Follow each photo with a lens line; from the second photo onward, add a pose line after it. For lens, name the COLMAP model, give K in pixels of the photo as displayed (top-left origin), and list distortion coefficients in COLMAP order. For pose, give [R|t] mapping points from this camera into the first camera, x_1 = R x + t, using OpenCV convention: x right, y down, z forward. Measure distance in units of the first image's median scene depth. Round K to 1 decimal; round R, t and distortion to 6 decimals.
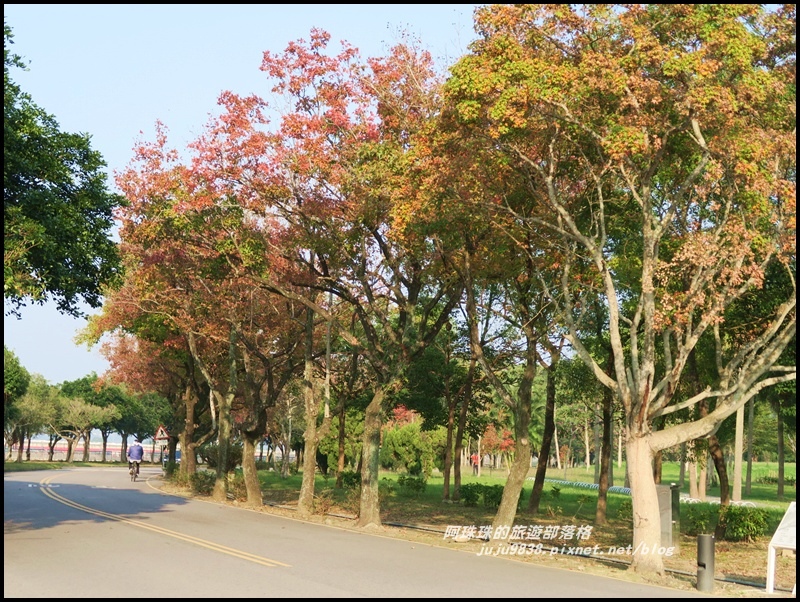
lens RADIAL K [[1288.3, 0, 399.8], [0, 1288.3, 300.1], [0, 0, 1]] dist [-0.052716, 0.000000]
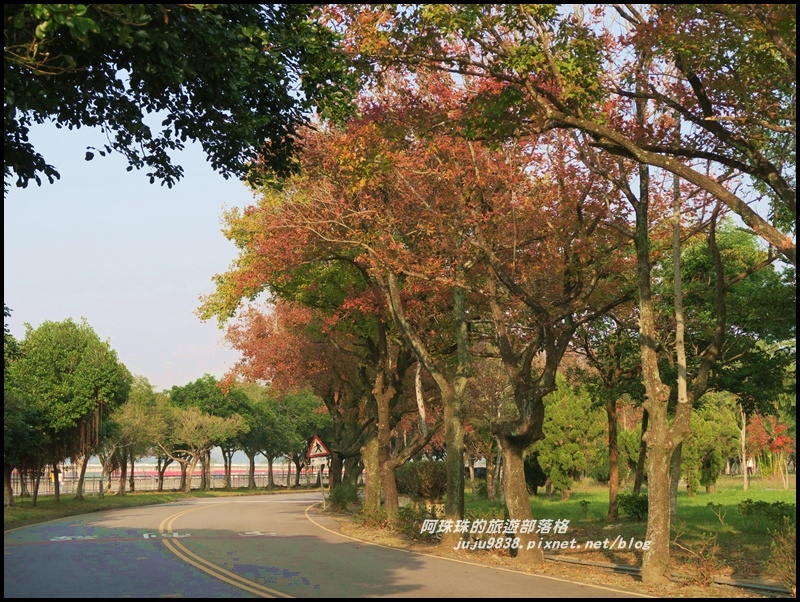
lens RADIAL K [[1520.4, 0, 400.1], [0, 1520.4, 301.8], [0, 0, 1]] dist [-0.036621, 0.000000]
pose [[0.993932, -0.048523, -0.098715, -0.035404], [0.049619, 0.998731, 0.008674, 0.011906], [0.098169, -0.013519, 0.995078, 0.112158]]
